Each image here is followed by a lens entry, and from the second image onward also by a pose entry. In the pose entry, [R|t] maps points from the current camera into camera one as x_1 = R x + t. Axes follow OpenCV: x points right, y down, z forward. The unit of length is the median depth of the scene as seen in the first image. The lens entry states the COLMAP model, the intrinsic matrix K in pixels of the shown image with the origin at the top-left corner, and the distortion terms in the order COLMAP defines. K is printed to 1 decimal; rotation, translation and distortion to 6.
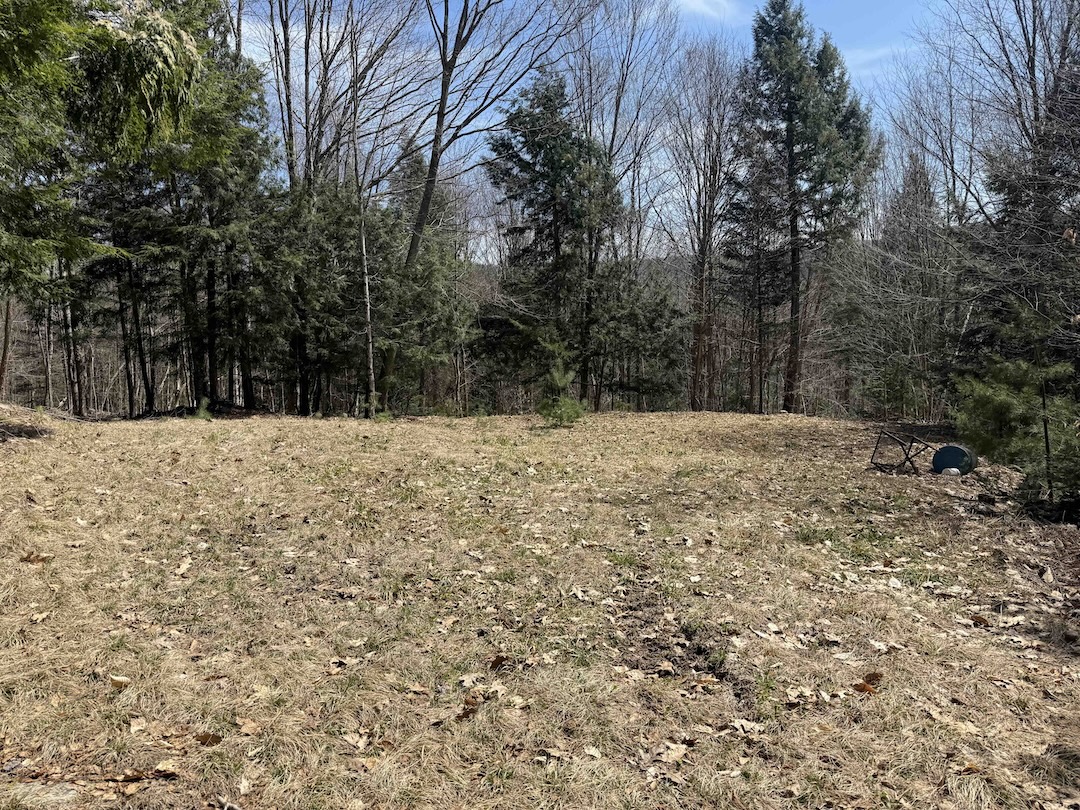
lens RADIAL K [[858.1, 0, 572.2], [0, 858.1, 405.4], [0, 0, 1]] dist [0.147564, -0.239645]
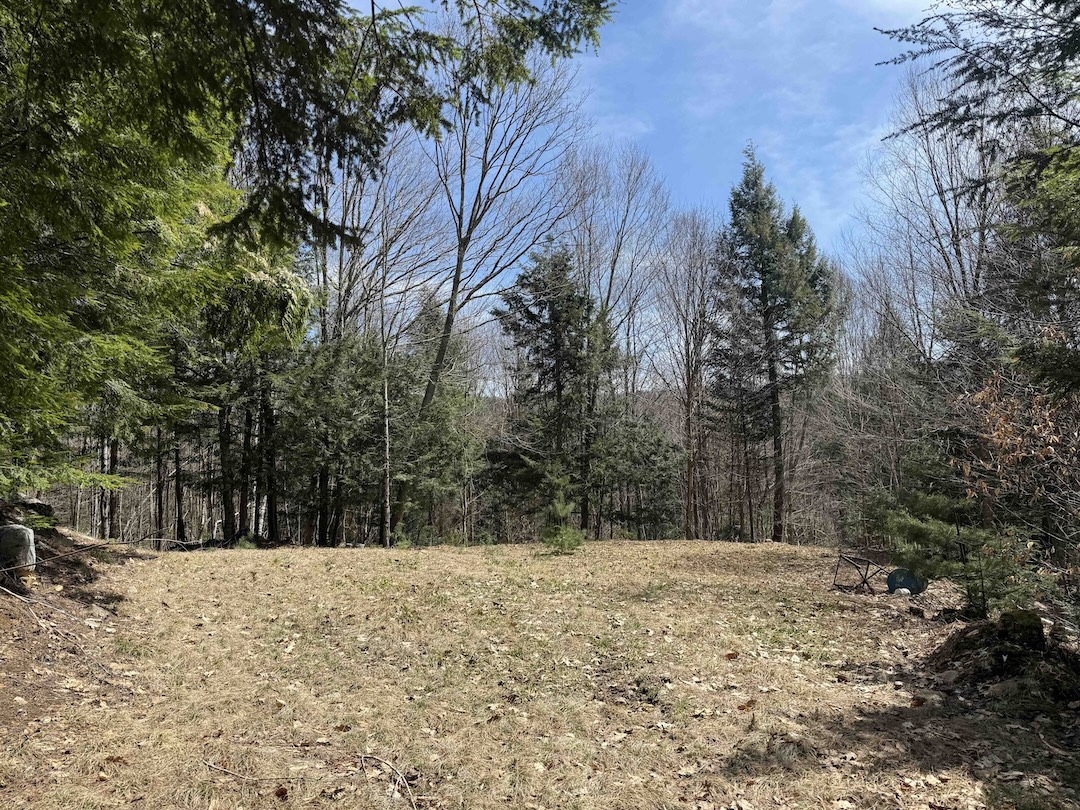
lens RADIAL K [[858.1, 0, 572.2], [0, 858.1, 405.4], [0, 0, 1]] dist [0.147564, -0.239645]
pose [[0.999973, -0.005974, -0.004332, 0.006648], [0.005256, 0.988647, -0.150164, 0.003325], [0.005180, 0.150137, 0.988652, -0.129572]]
